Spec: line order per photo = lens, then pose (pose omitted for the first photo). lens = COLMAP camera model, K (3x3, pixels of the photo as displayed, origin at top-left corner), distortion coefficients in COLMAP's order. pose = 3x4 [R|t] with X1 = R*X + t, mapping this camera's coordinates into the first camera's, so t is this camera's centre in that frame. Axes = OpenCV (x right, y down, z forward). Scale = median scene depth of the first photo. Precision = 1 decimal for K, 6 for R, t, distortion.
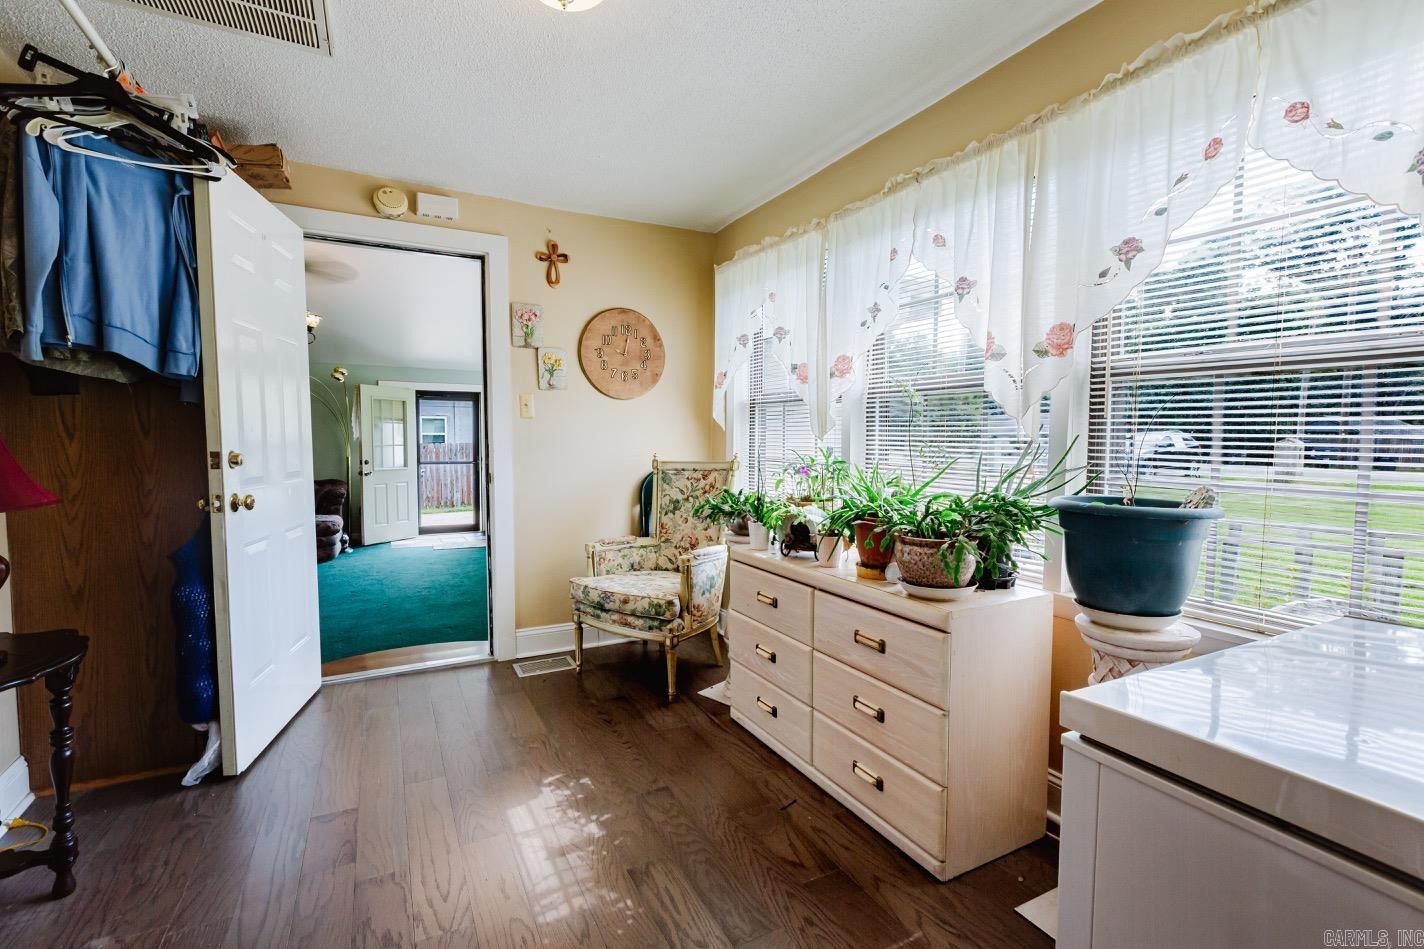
lens RADIAL K [[652.3, 0, 708.7], [0, 652.3, 472.2], [0, 0, 1]] dist [-0.002831, -0.000117]
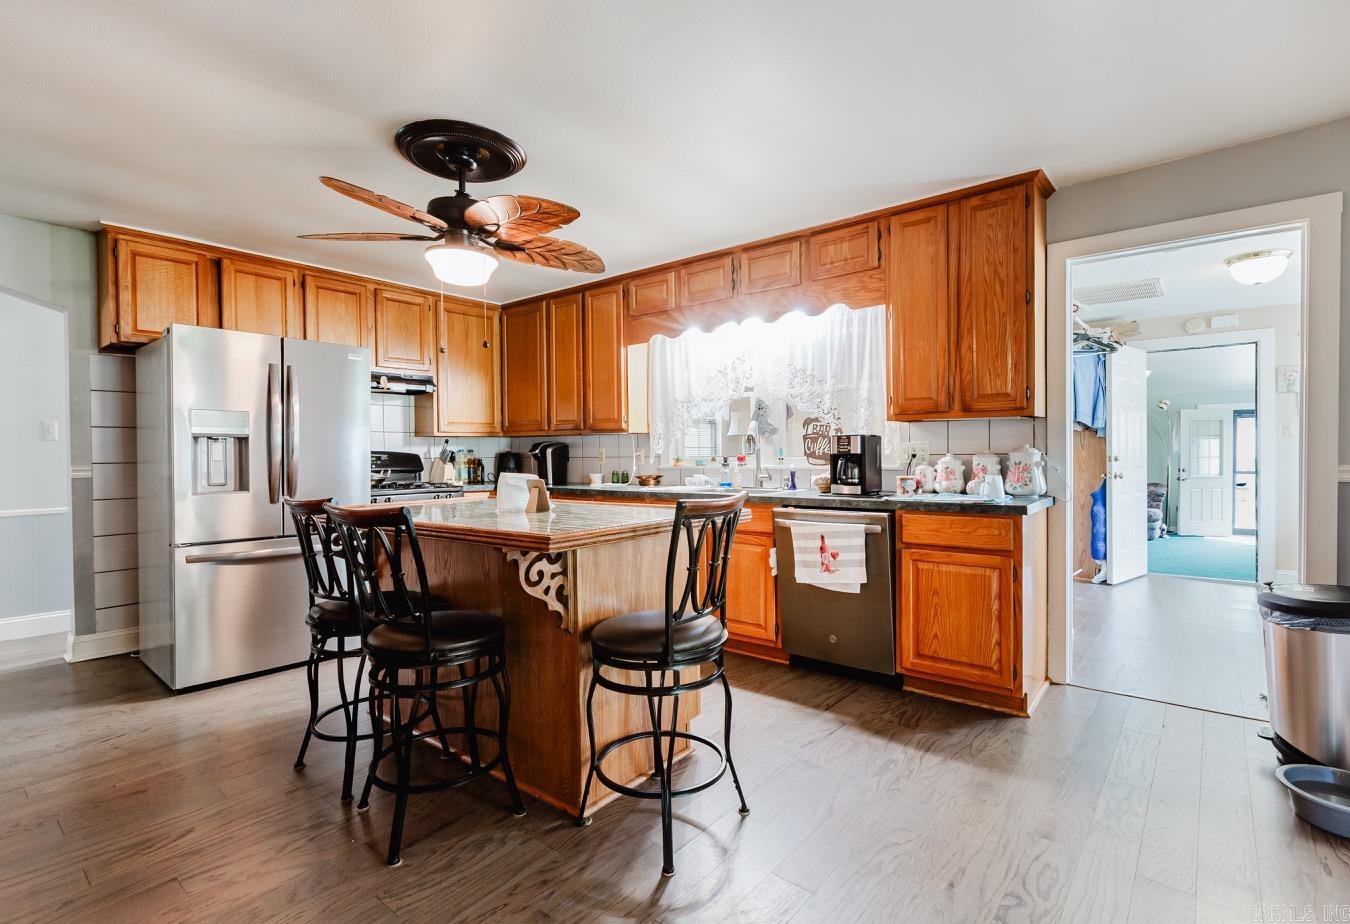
lens RADIAL K [[674.6, 0, 675.0], [0, 674.6, 462.0], [0, 0, 1]] dist [-0.002214, -0.000779]
pose [[0.416372, 0.009665, -0.909143, 0.292709], [-0.044921, 0.998941, -0.009953, 0.030263], [0.908084, 0.044983, 0.416365, -0.513619]]
